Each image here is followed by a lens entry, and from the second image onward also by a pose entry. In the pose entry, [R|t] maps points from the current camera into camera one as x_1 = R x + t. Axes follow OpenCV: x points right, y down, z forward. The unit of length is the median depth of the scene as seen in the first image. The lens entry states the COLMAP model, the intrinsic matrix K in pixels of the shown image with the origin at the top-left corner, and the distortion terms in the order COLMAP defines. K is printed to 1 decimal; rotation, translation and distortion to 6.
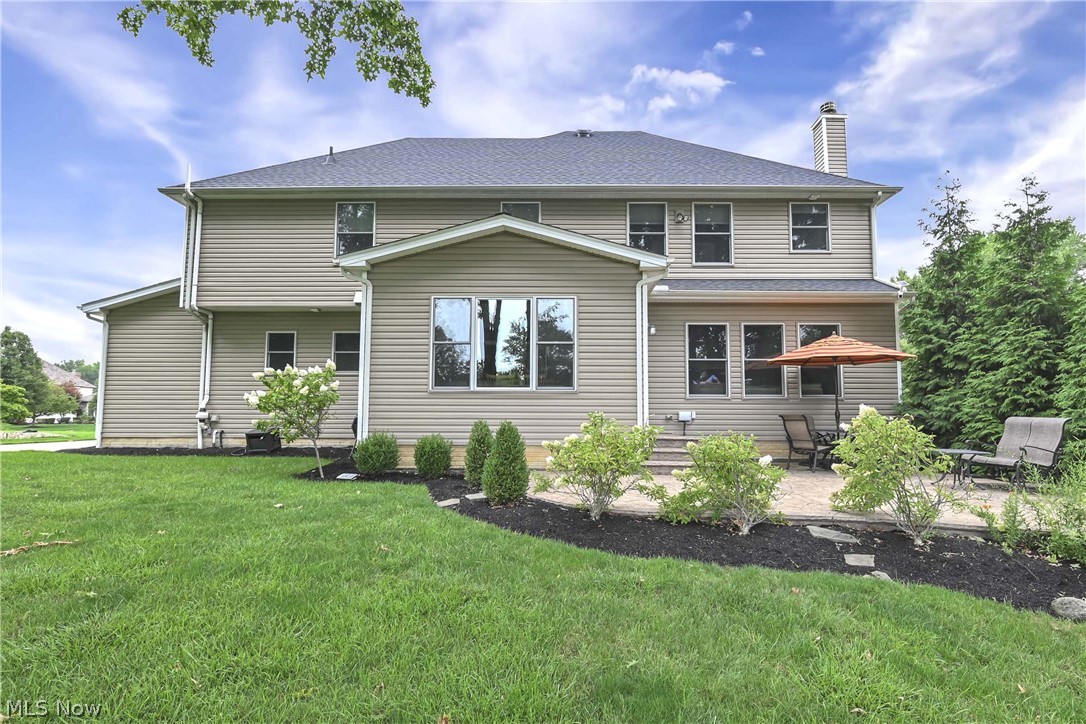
lens RADIAL K [[526.9, 0, 558.8], [0, 526.9, 381.7], [0, 0, 1]] dist [-0.009824, -0.002015]
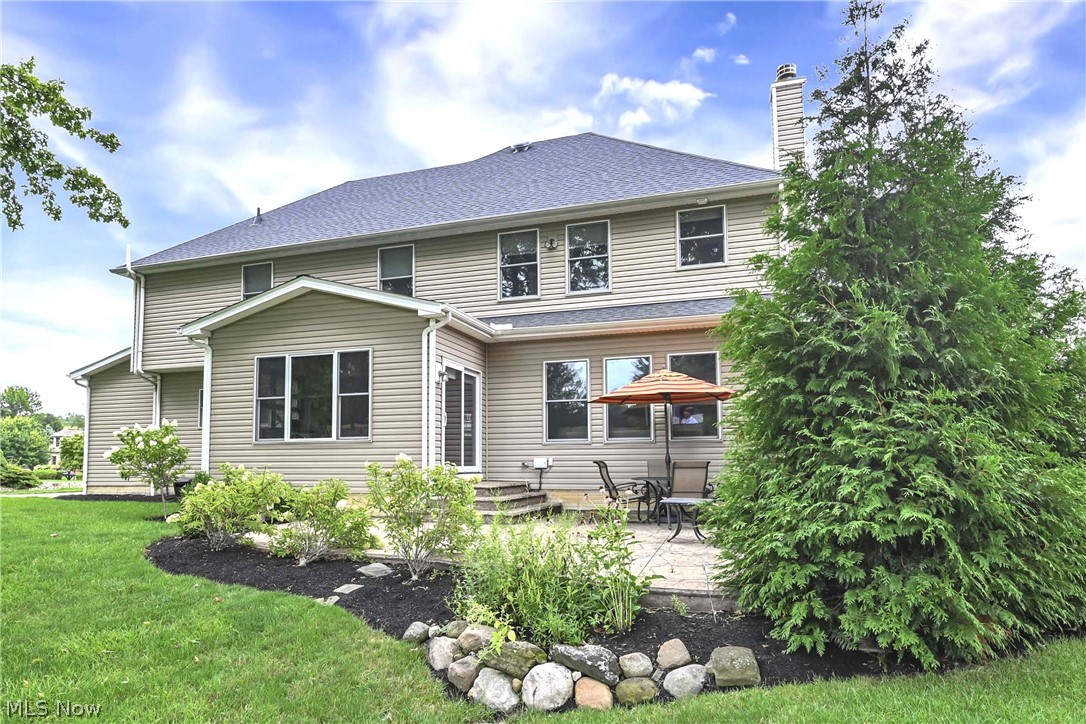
lens RADIAL K [[660.1, 0, 517.9], [0, 660.1, 423.4], [0, 0, 1]] dist [0.004766, -0.007936]
pose [[0.949092, -0.028073, -0.313746, 0.547649], [0.030172, 0.999543, 0.001836, -0.007020], [0.313551, -0.011209, 0.949505, -0.105911]]
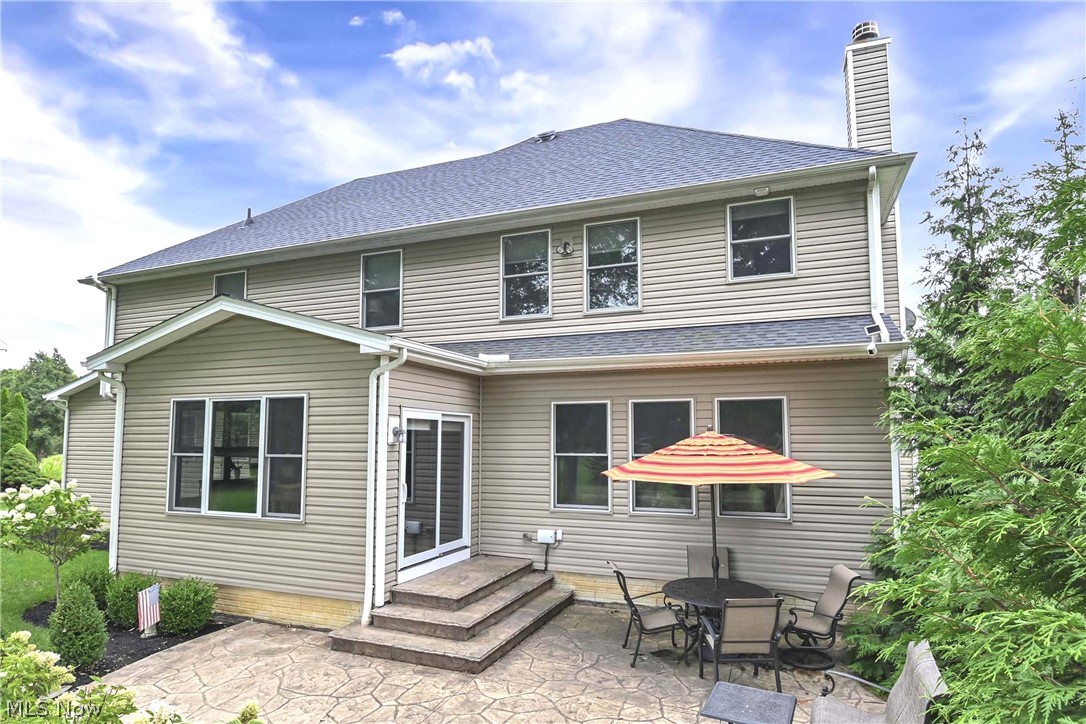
lens RADIAL K [[591.8, 0, 557.7], [0, 591.8, 399.0], [0, 0, 1]] dist [-0.006204, -0.001793]
pose [[0.937159, -0.027408, -0.347825, 0.515259], [0.026725, 0.999620, -0.006763, -0.108180], [0.347879, -0.002958, 0.937535, 0.256882]]
